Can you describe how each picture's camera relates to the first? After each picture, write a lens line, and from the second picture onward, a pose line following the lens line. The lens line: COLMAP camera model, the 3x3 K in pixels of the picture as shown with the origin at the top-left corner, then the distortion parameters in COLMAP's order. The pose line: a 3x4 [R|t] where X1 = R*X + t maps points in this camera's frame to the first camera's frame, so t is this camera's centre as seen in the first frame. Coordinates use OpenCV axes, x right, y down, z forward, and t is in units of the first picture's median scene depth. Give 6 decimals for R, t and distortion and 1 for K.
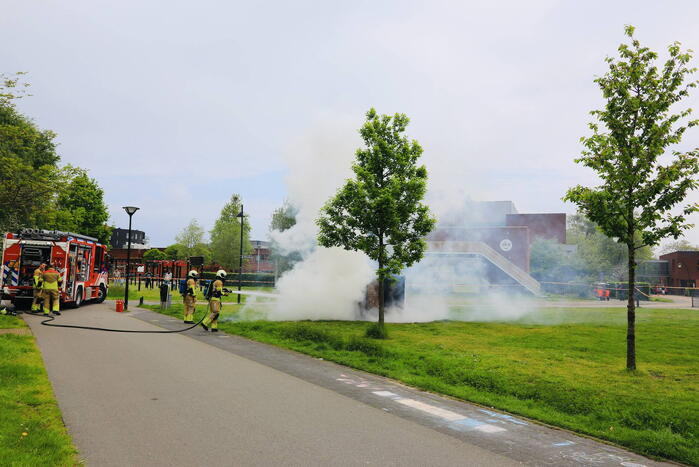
lens RADIAL K [[527.0, 0, 349.5], [0, 527.0, 233.5], [0, 0, 1]] dist [-0.010933, -0.001064]
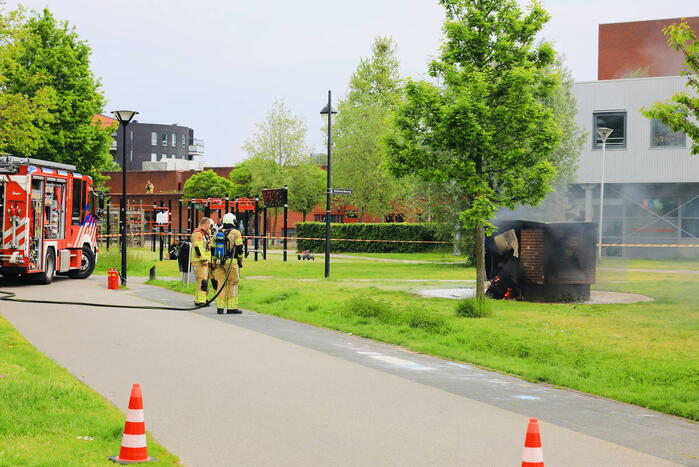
lens RADIAL K [[1316.8, 0, 349.5], [0, 1316.8, 233.5], [0, 0, 1]] dist [0.010596, 0.222366]
pose [[0.968495, -0.012685, -0.248709, 0.178585], [0.033400, 0.996295, 0.079251, -0.021758], [0.246782, -0.085061, 0.965331, -0.341643]]
